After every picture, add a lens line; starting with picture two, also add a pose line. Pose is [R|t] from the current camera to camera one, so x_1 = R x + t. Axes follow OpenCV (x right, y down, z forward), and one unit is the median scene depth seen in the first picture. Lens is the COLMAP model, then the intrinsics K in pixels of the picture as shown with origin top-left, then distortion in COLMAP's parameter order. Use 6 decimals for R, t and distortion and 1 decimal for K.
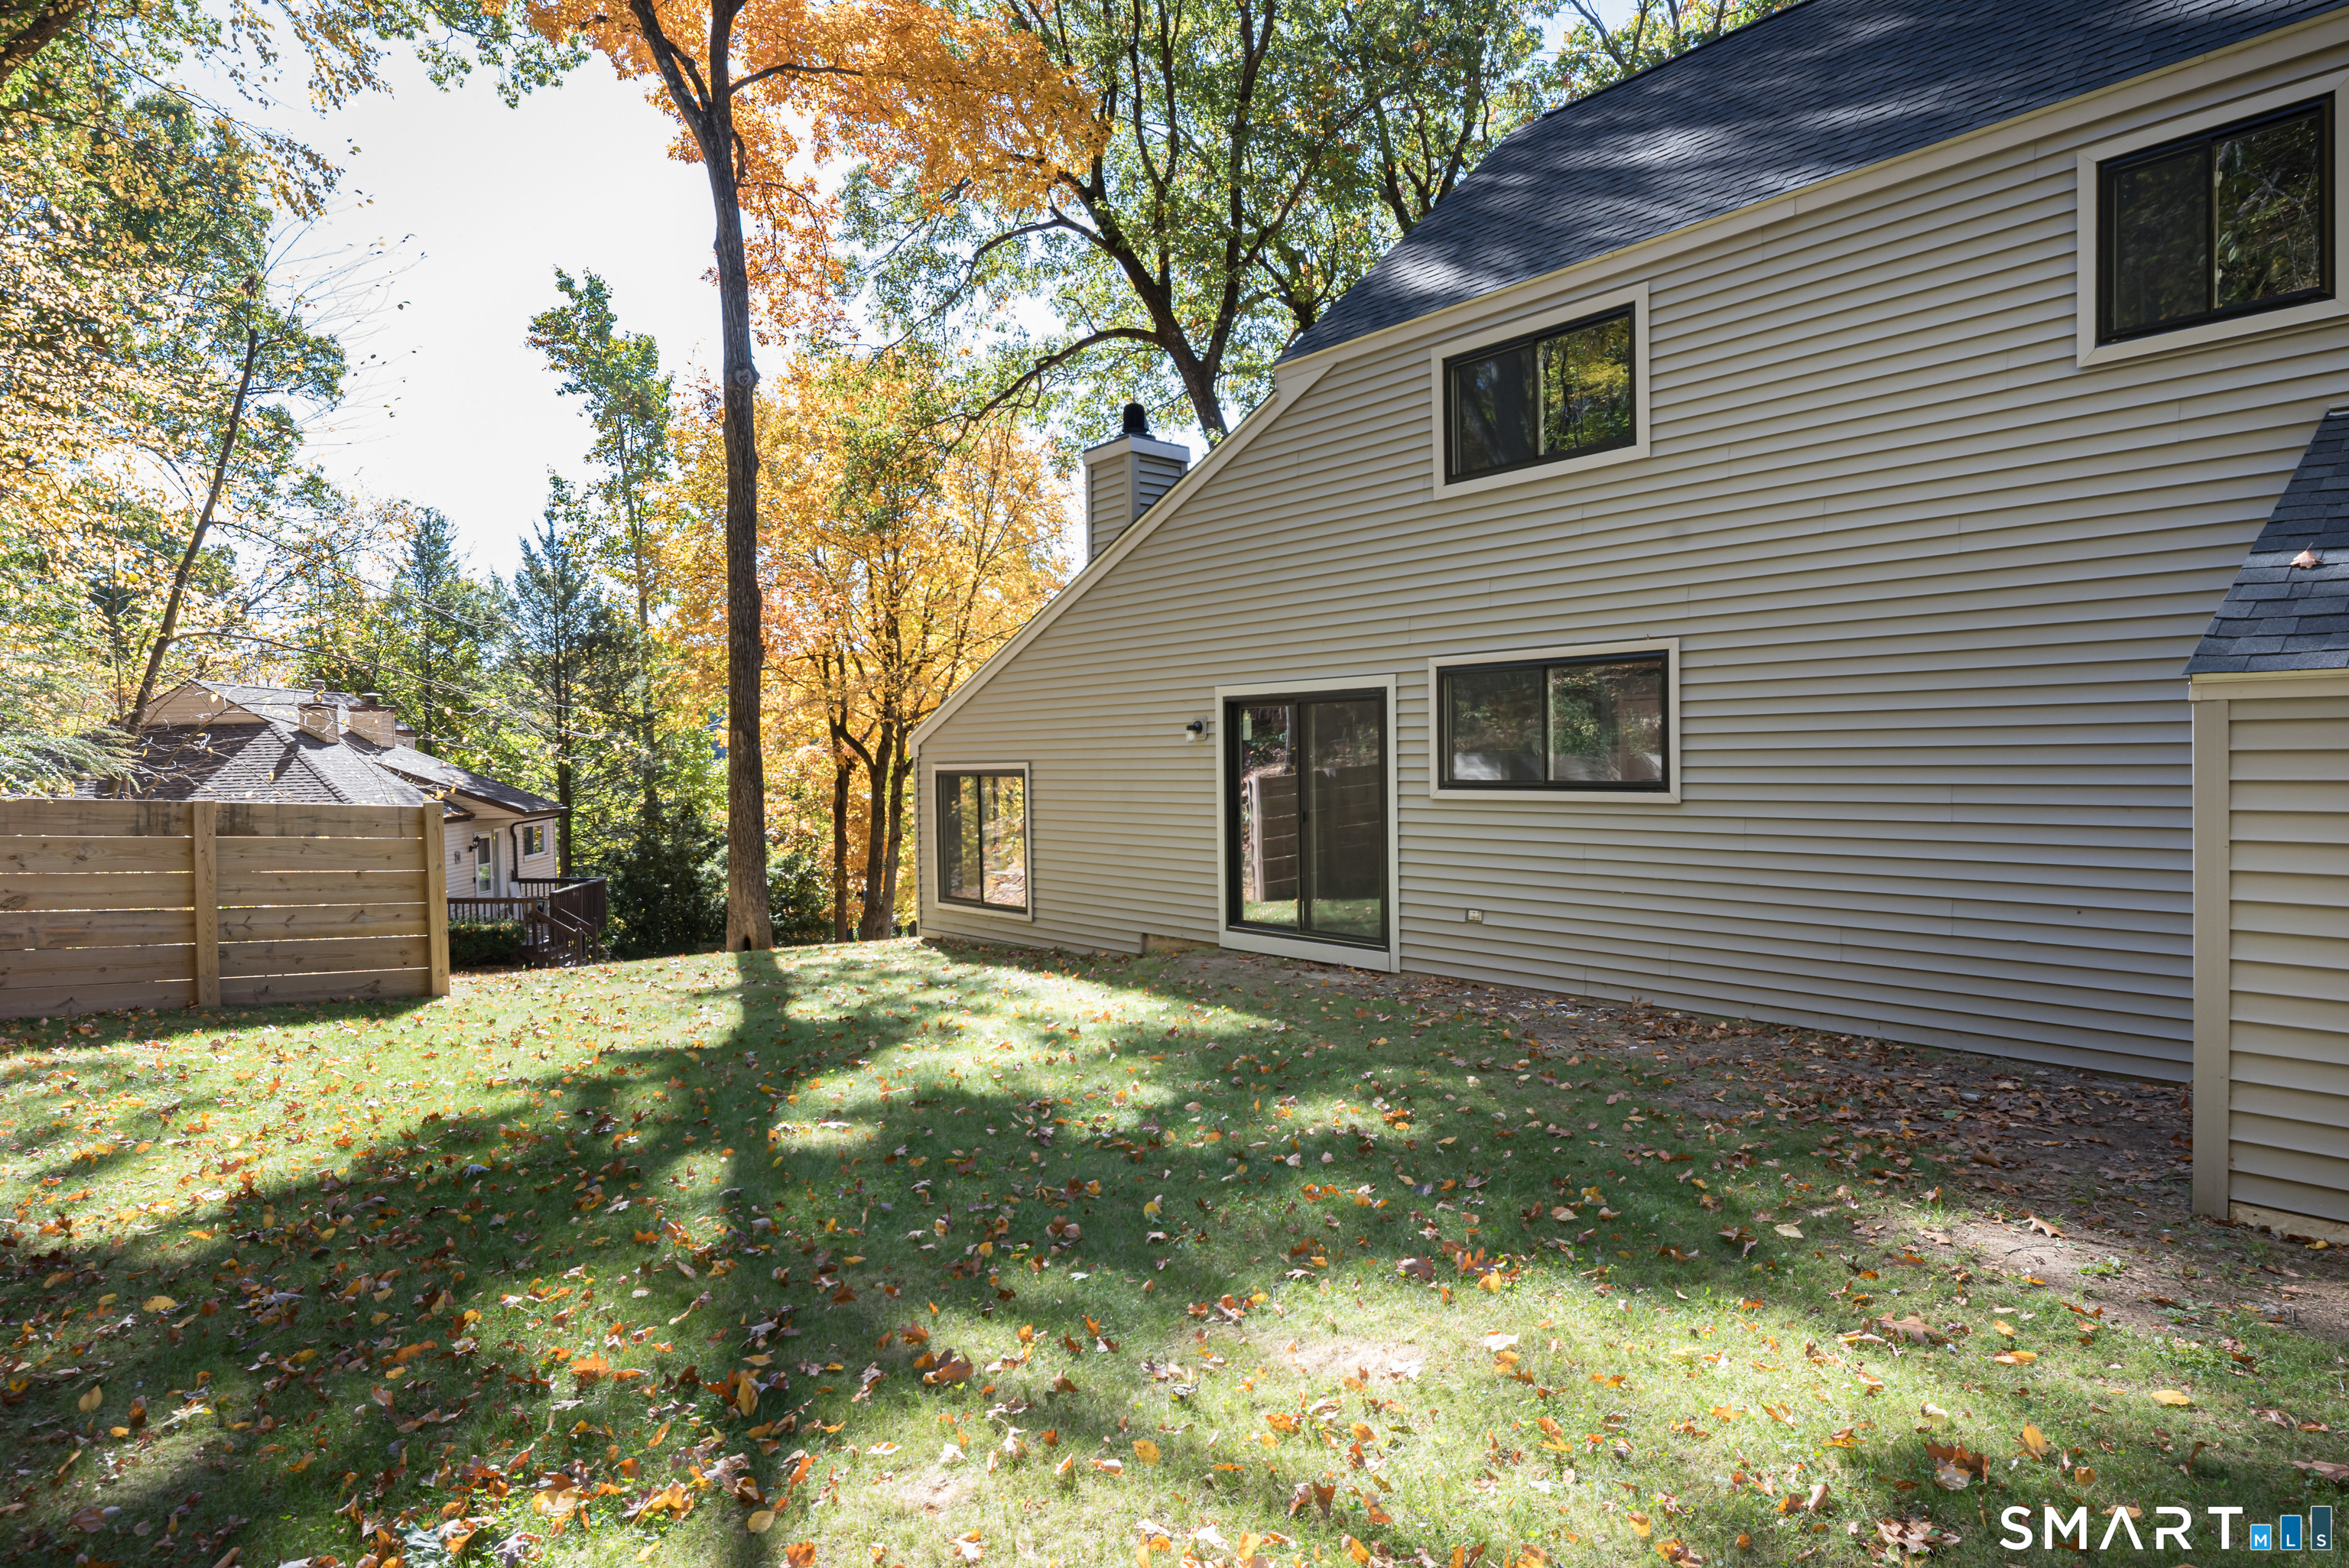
lens RADIAL K [[1315.9, 0, 1151.0], [0, 1315.9, 818.1], [0, 0, 1]] dist [0.014321, -0.000402]
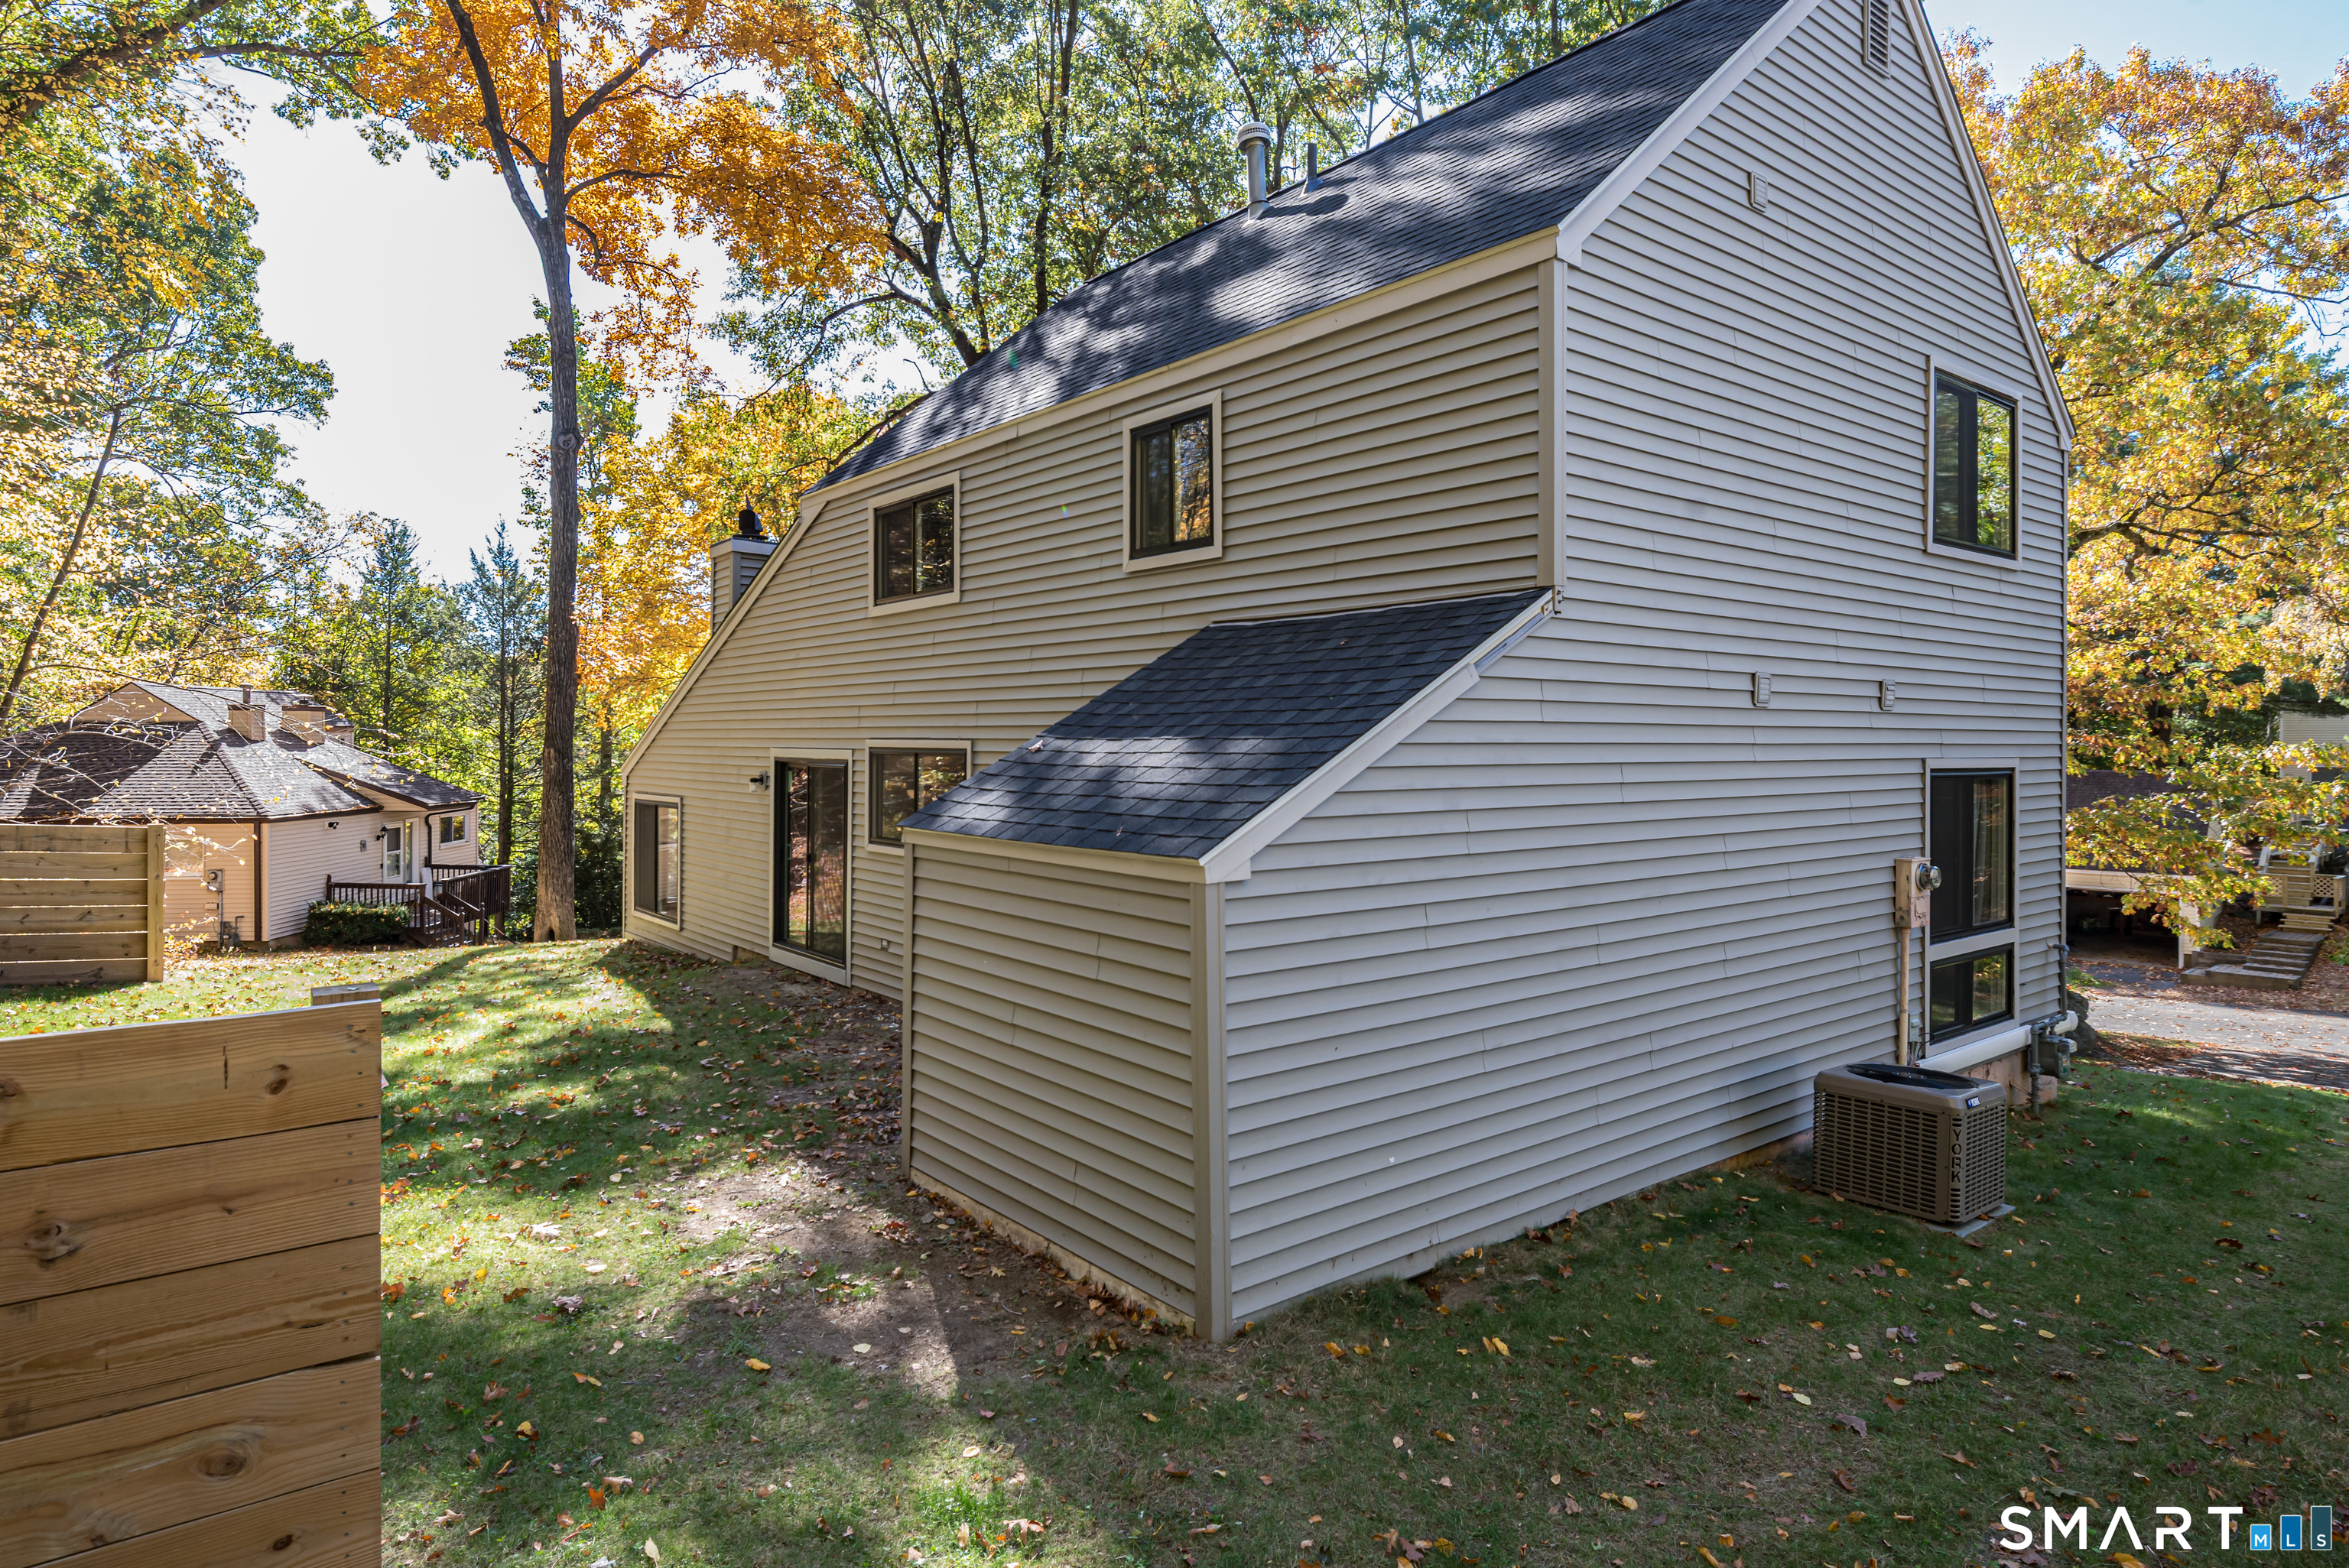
lens RADIAL K [[1278.6, 0, 1147.6], [0, 1278.6, 779.8], [0, 0, 1]] dist [0.000648, -0.002946]
pose [[0.999623, 0.022745, -0.015384, 0.156118], [-0.023051, 0.999534, -0.020013, -0.020119], [0.014922, 0.020360, 0.999681, -0.069979]]
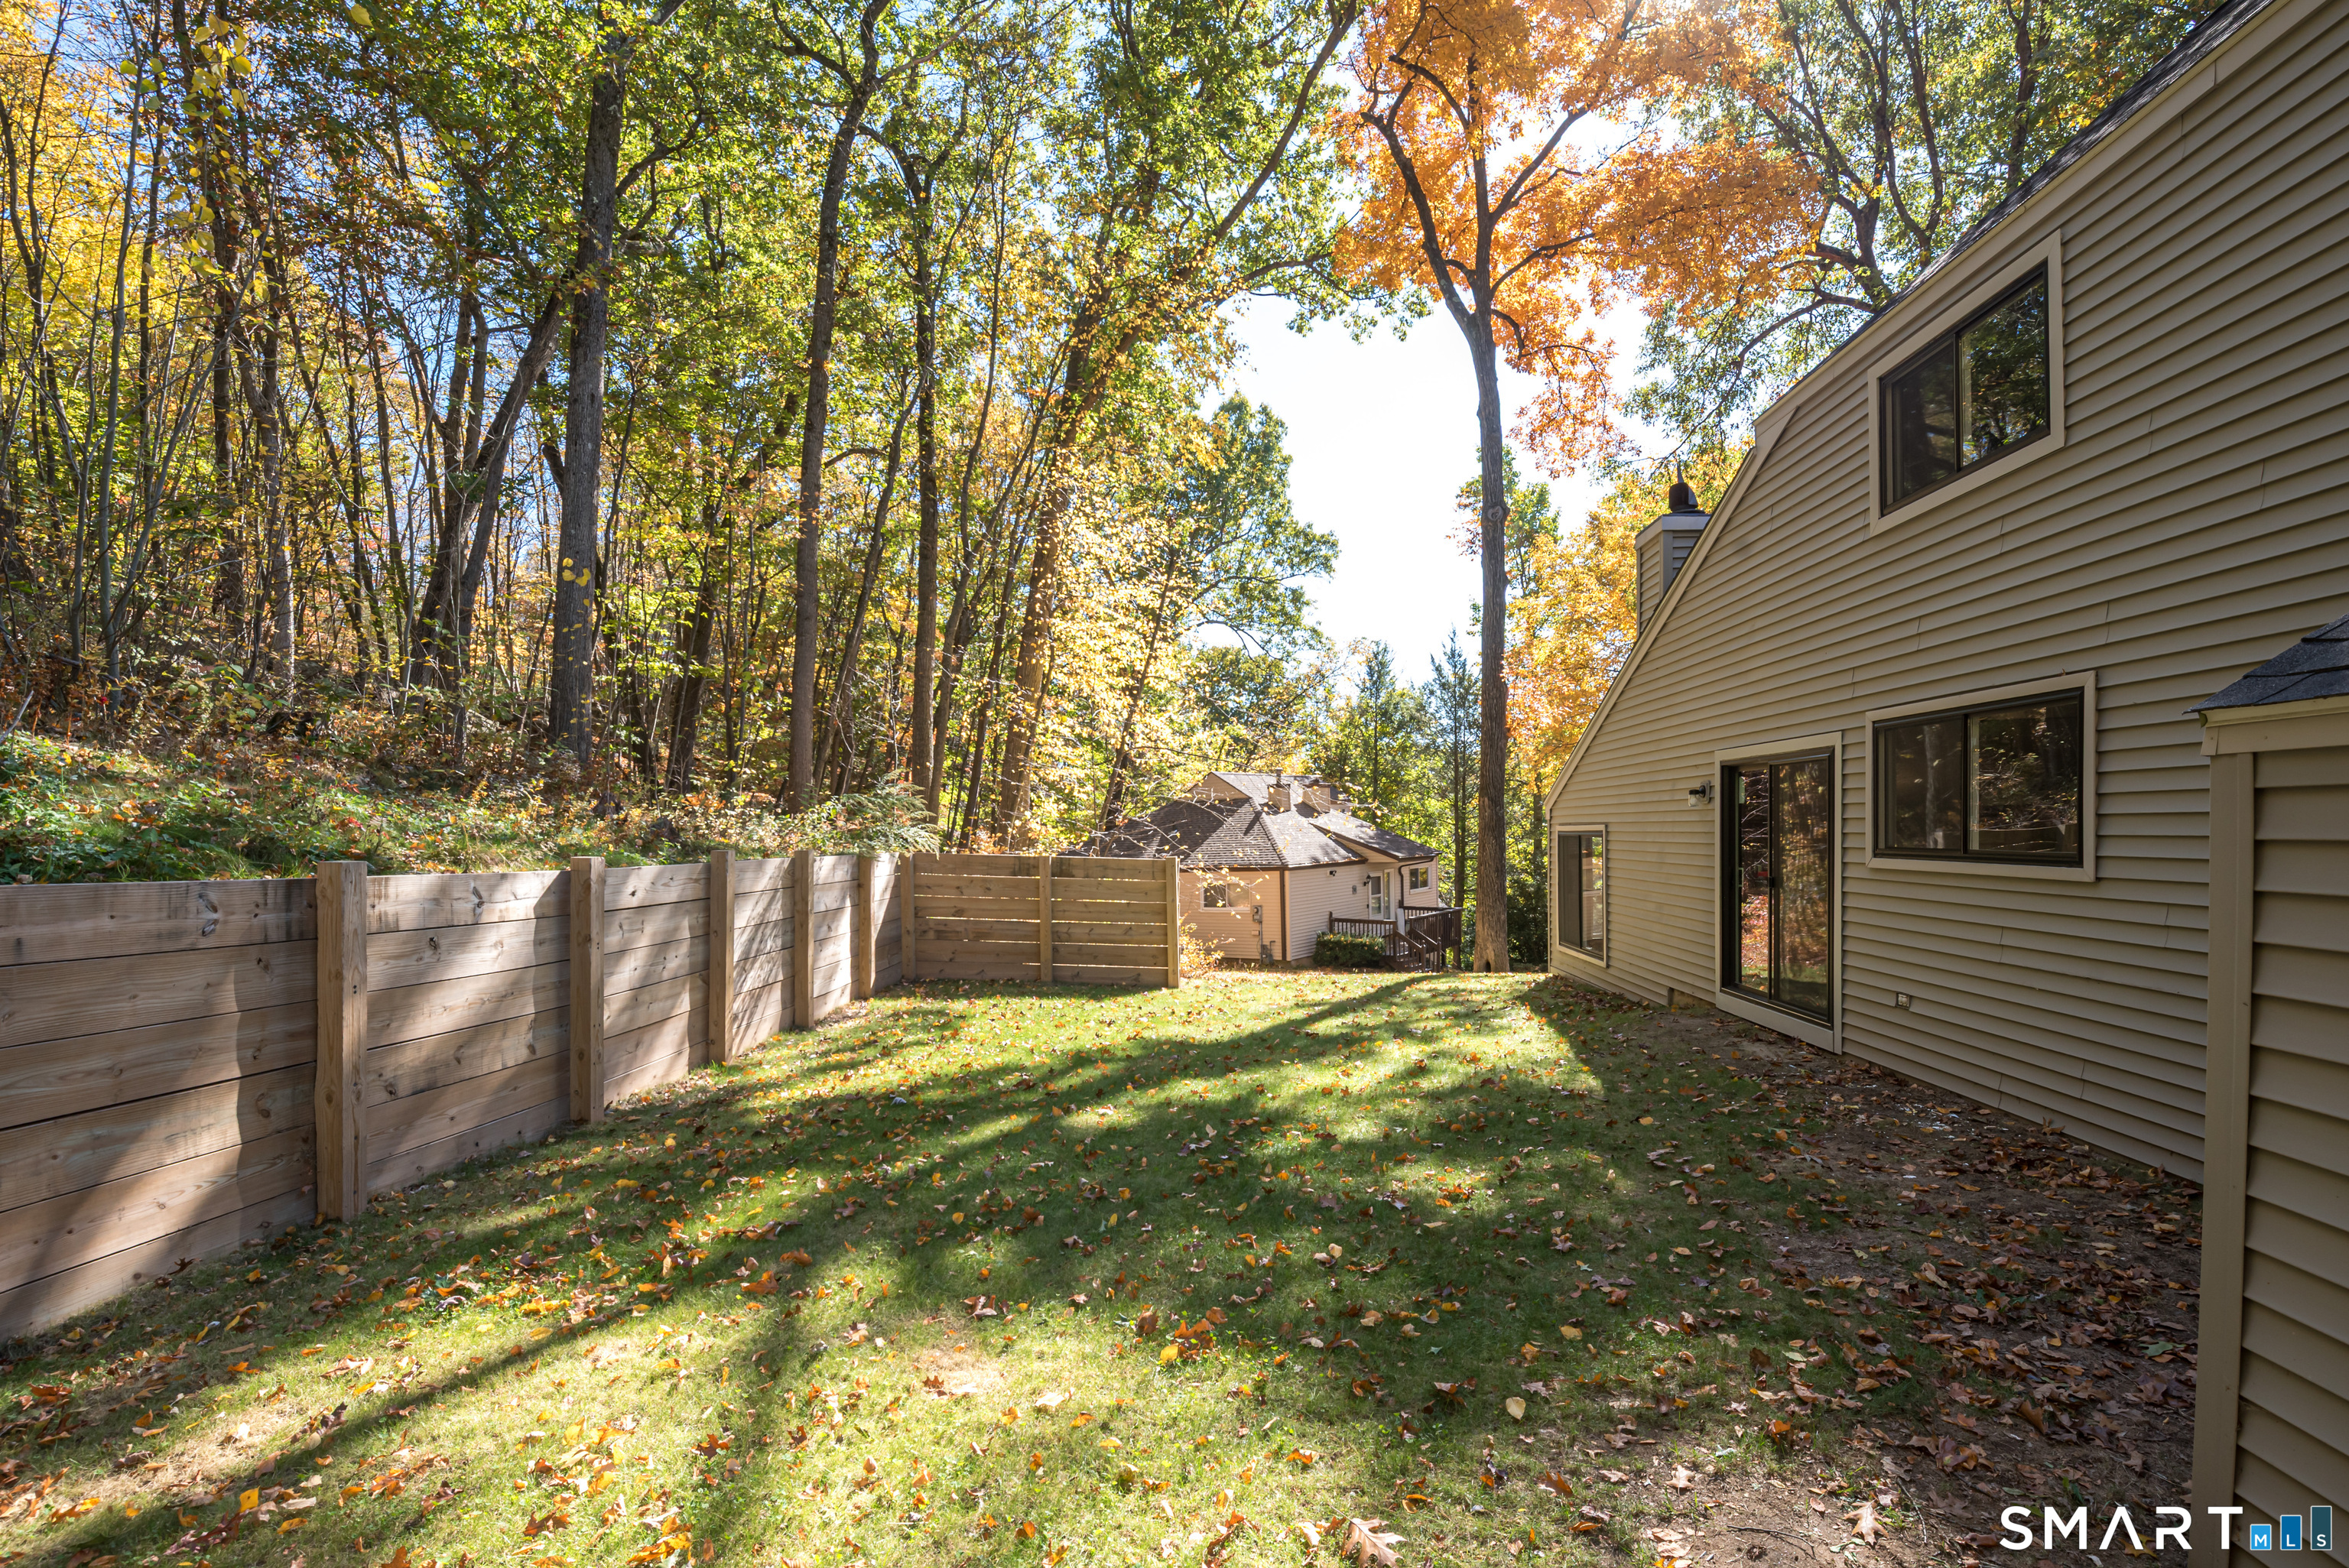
lens RADIAL K [[1060.7, 0, 1244.8], [0, 1060.7, 877.5], [0, 0, 1]] dist [0.002194, -0.013440]
pose [[0.772744, 0.021950, -0.634338, 0.107643], [-0.011565, 0.999723, 0.020505, -0.005550], [0.634613, -0.008509, 0.772784, 0.050979]]
